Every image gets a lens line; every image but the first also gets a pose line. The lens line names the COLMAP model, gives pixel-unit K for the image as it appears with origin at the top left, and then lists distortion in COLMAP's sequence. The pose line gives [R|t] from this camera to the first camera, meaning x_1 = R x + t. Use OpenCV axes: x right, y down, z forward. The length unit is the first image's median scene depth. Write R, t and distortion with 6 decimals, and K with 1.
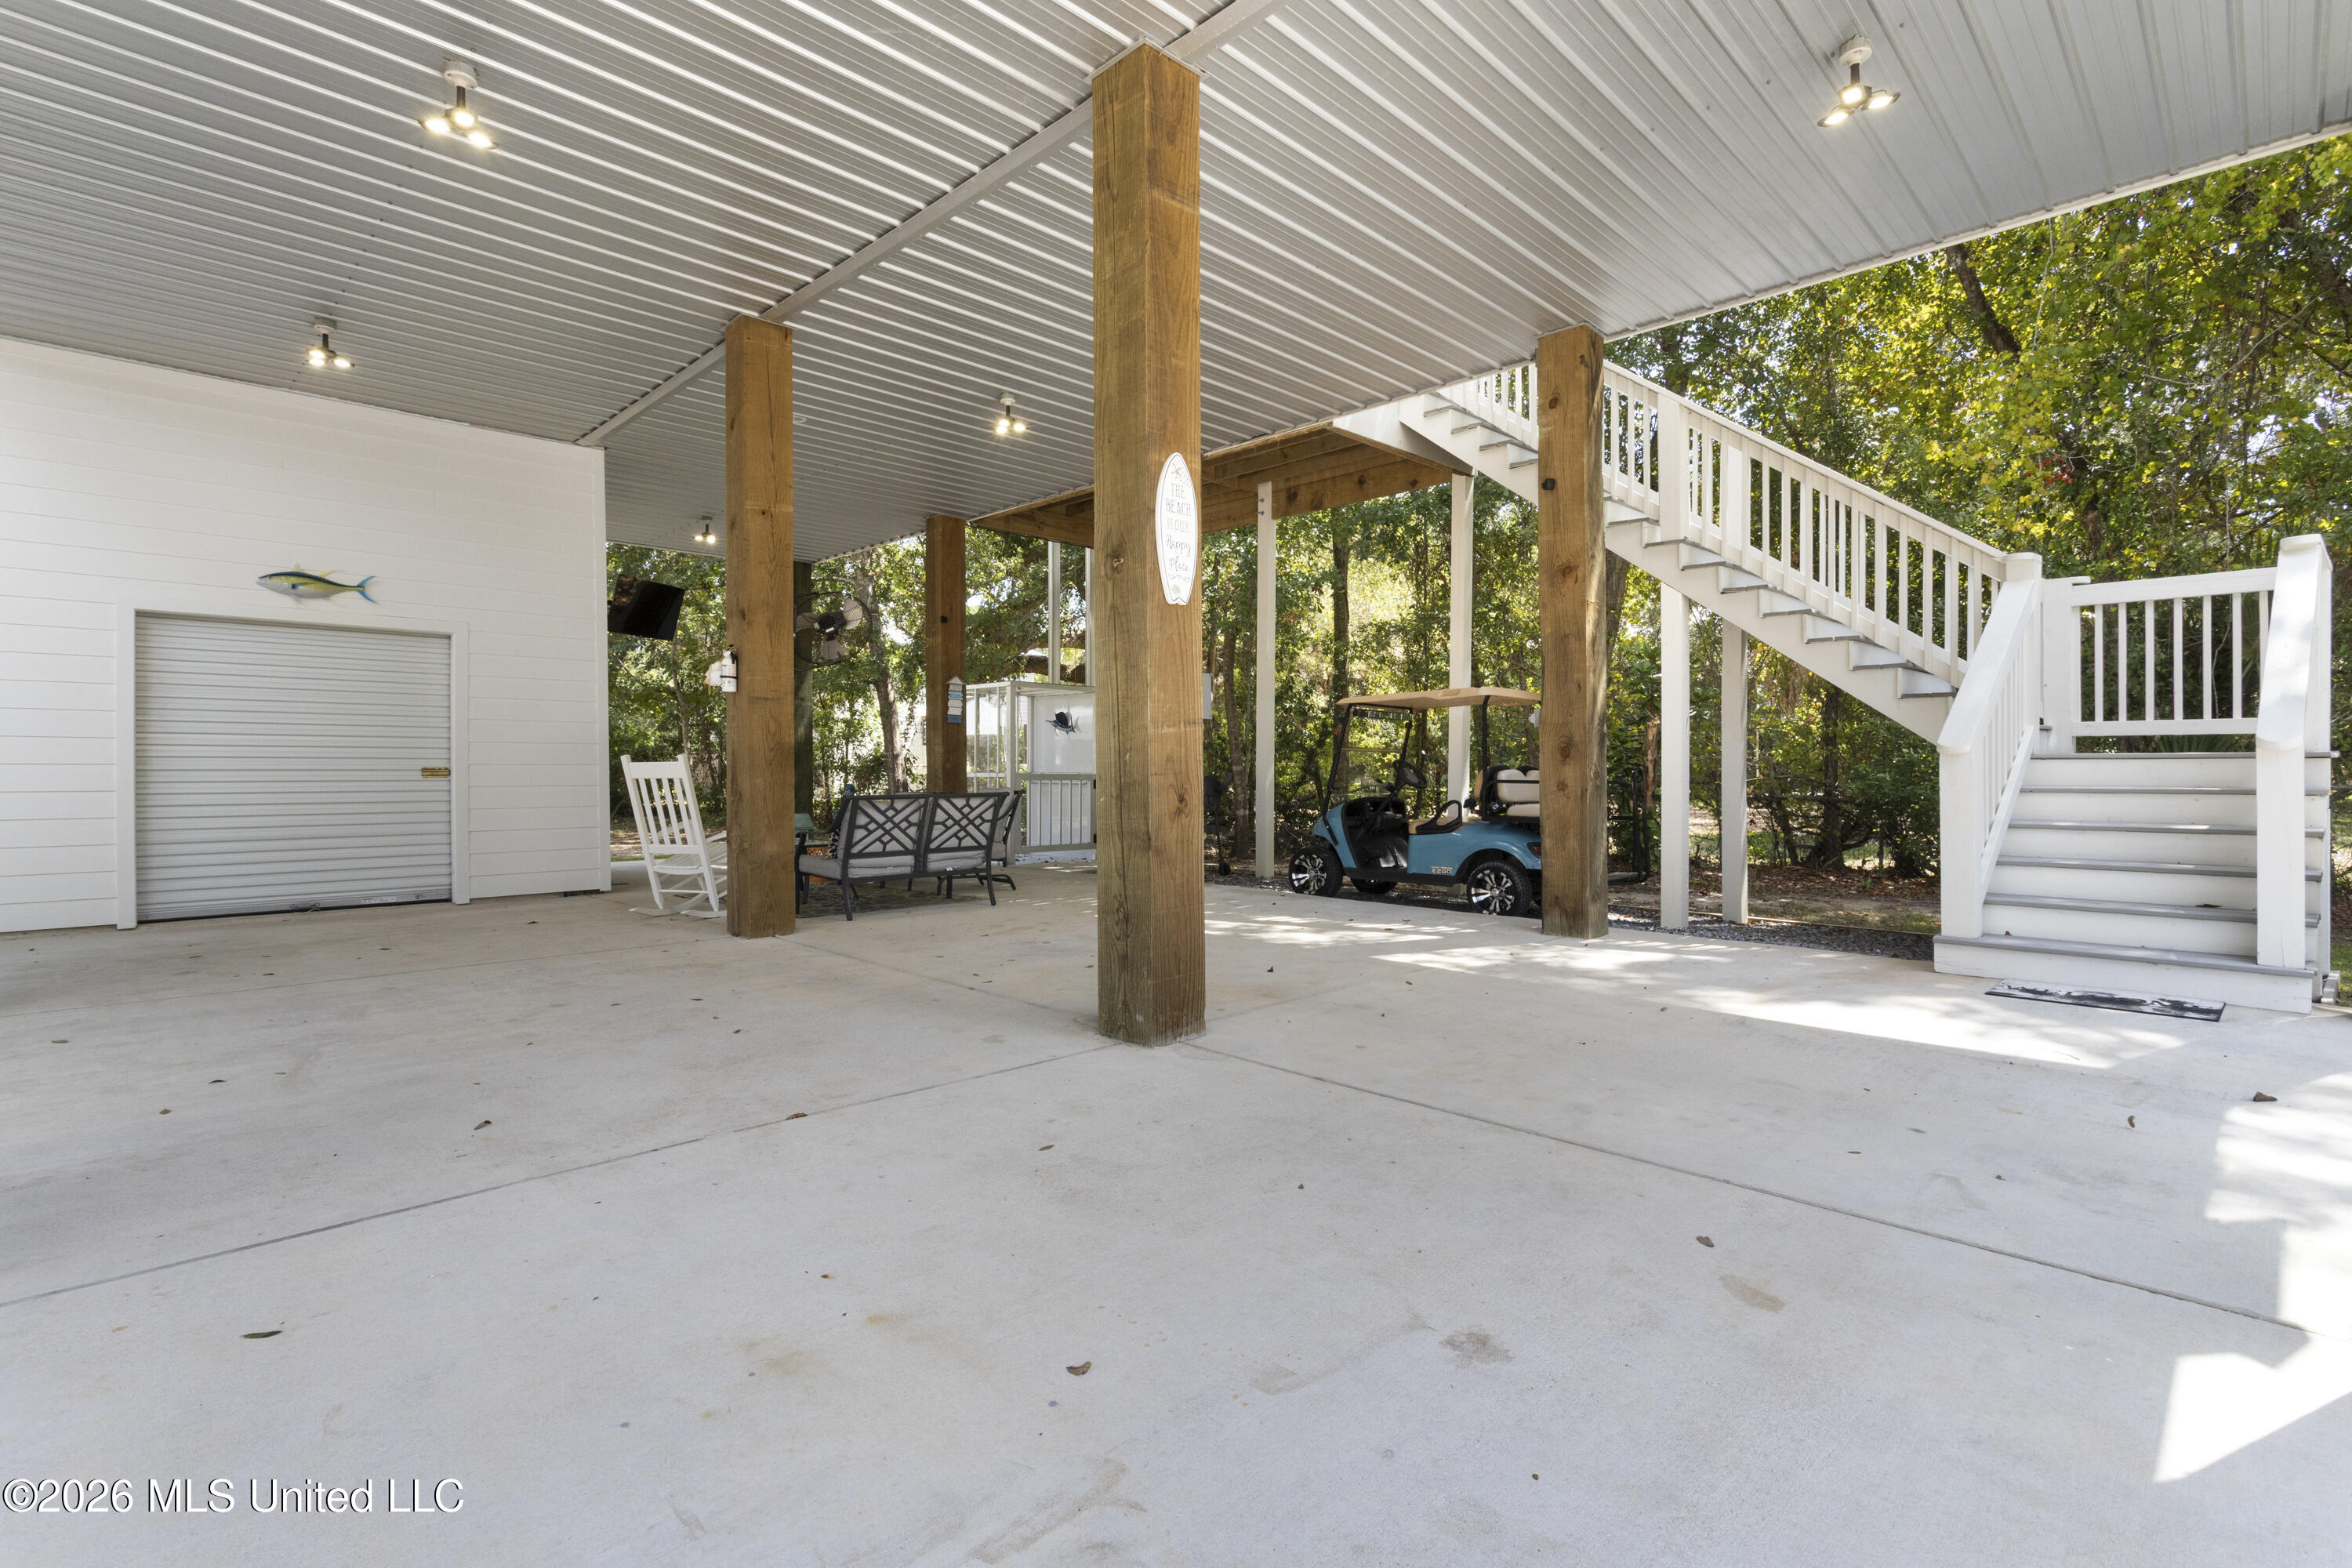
lens RADIAL K [[1097.7, 0, 1181.6], [0, 1097.7, 777.9], [0, 0, 1]] dist [0.001341, 0.001543]
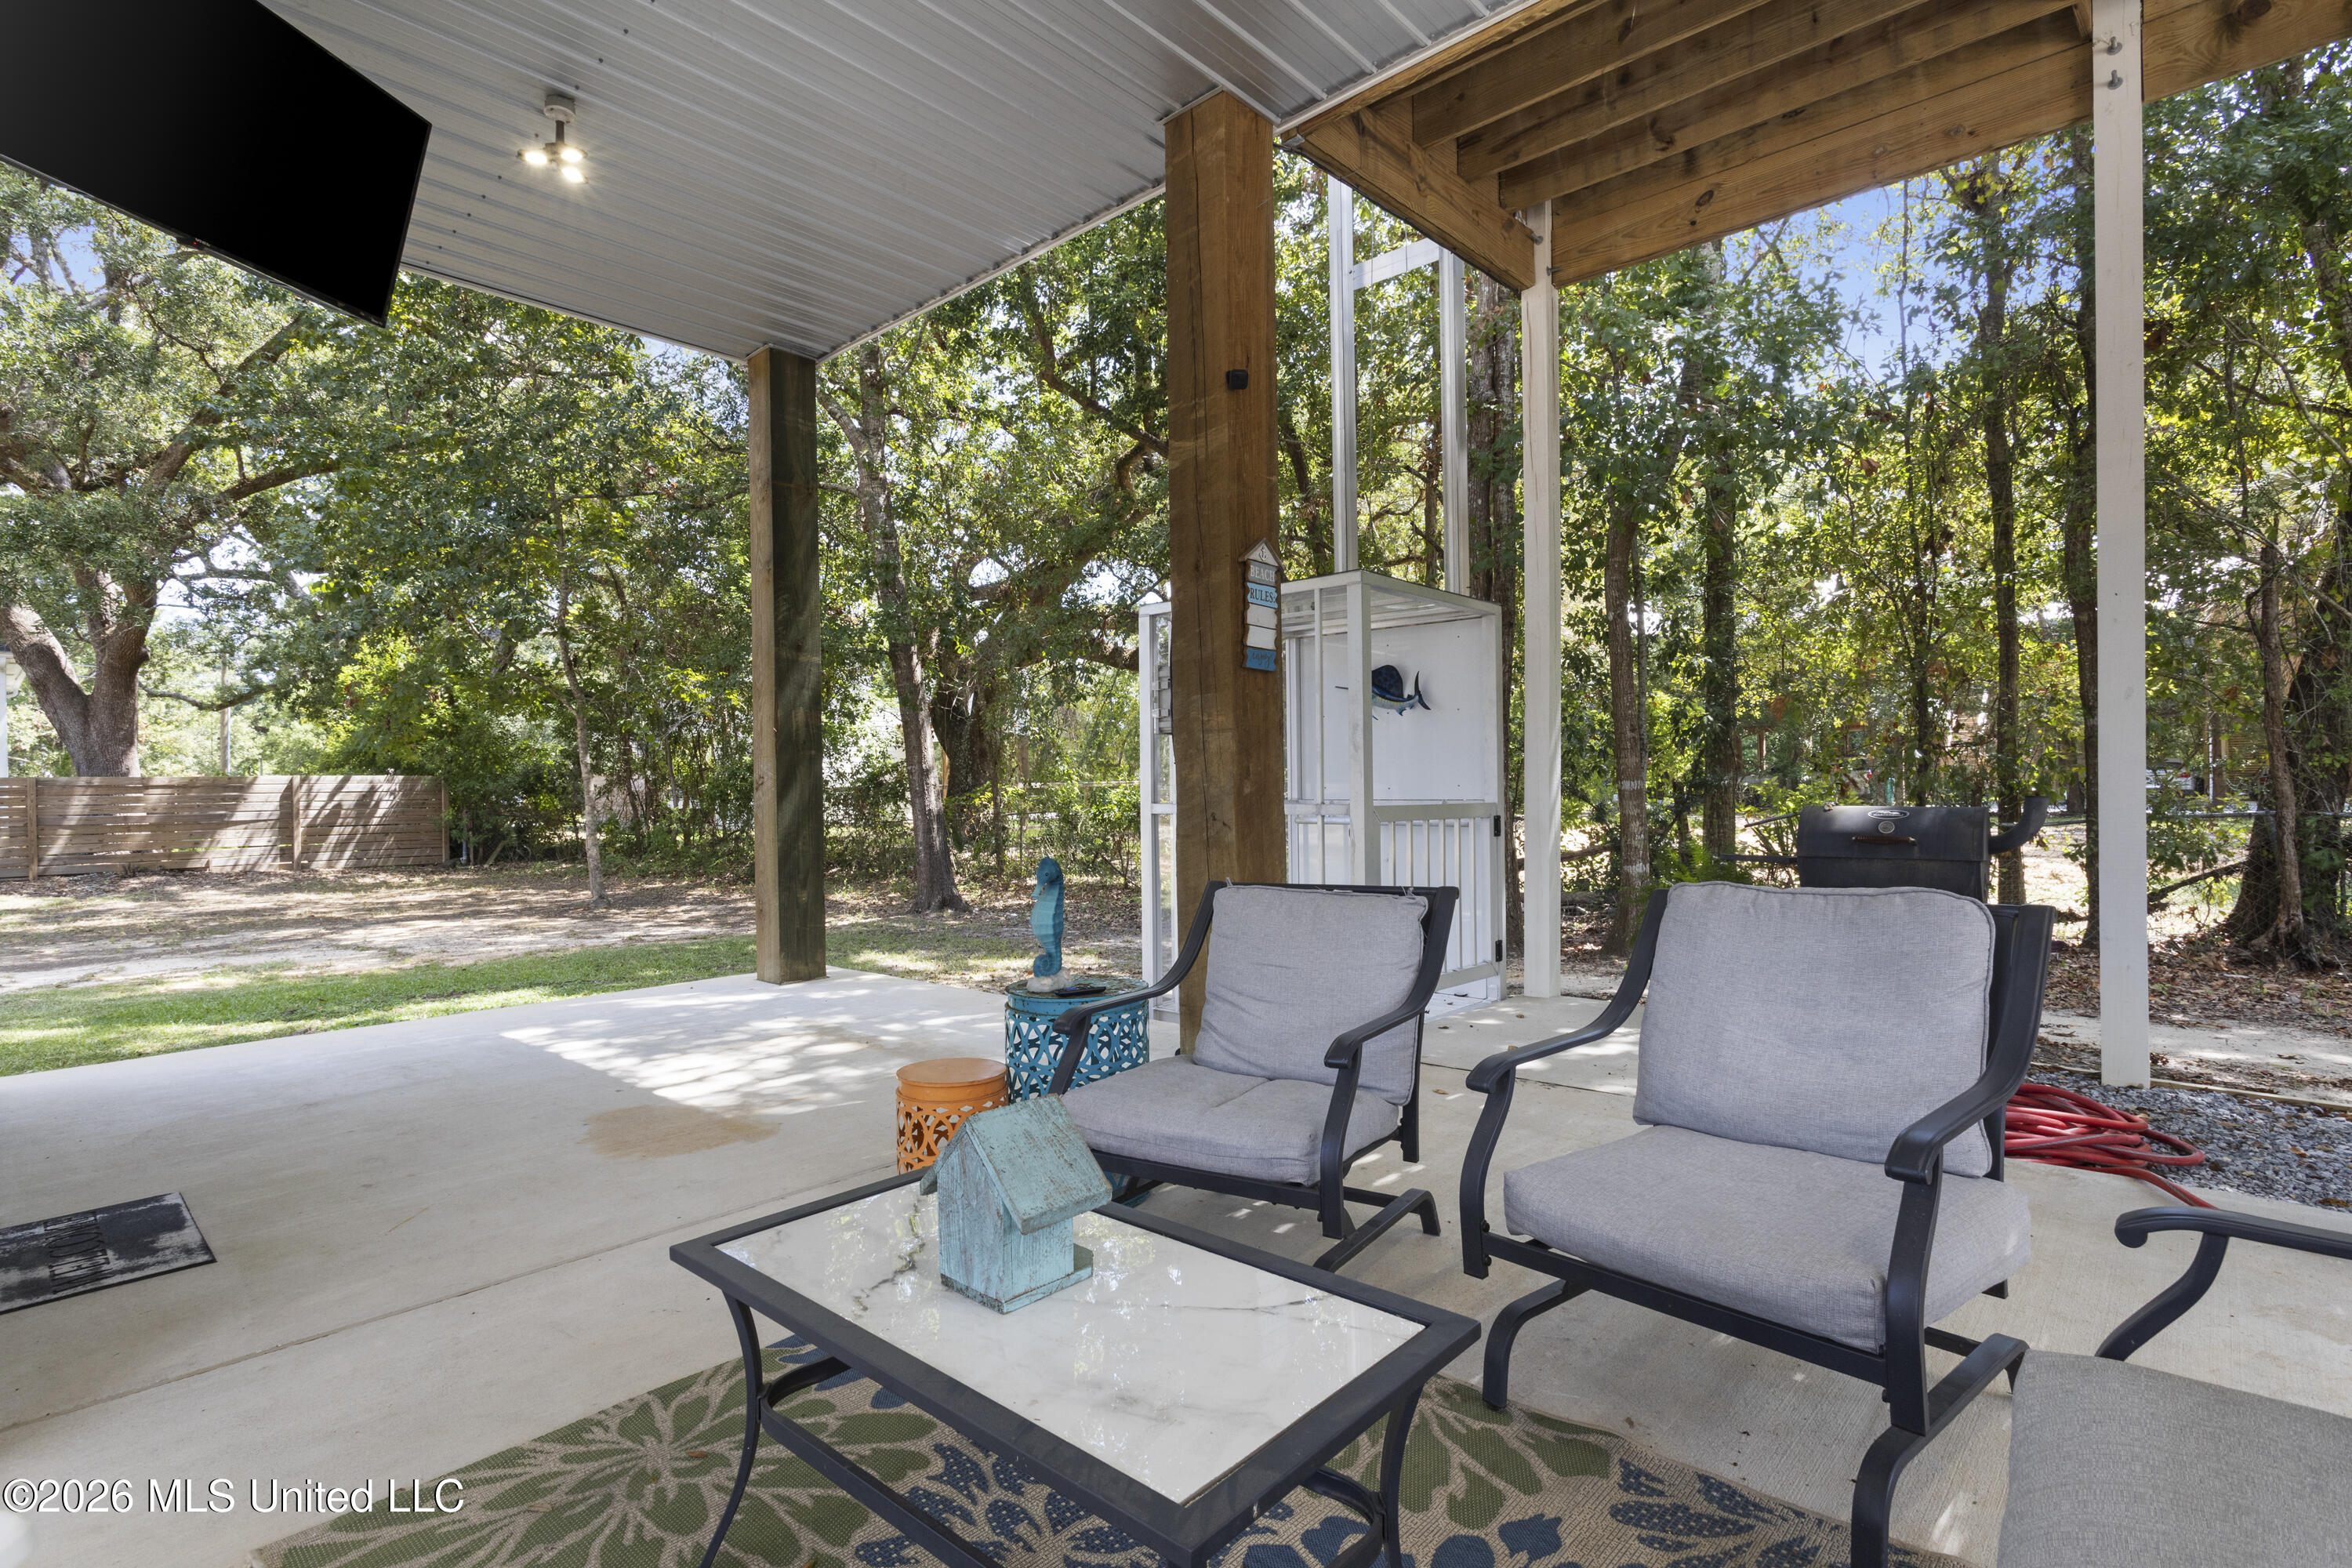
lens RADIAL K [[1097.7, 0, 1170.7], [0, 1097.7, 786.2], [0, 0, 1]] dist [0.001341, 0.001543]
pose [[0.999016, -0.013742, 0.042164, -0.251918], [0.014031, 0.999880, -0.006553, -0.009492], [-0.042069, 0.007138, 0.999089, 0.637019]]
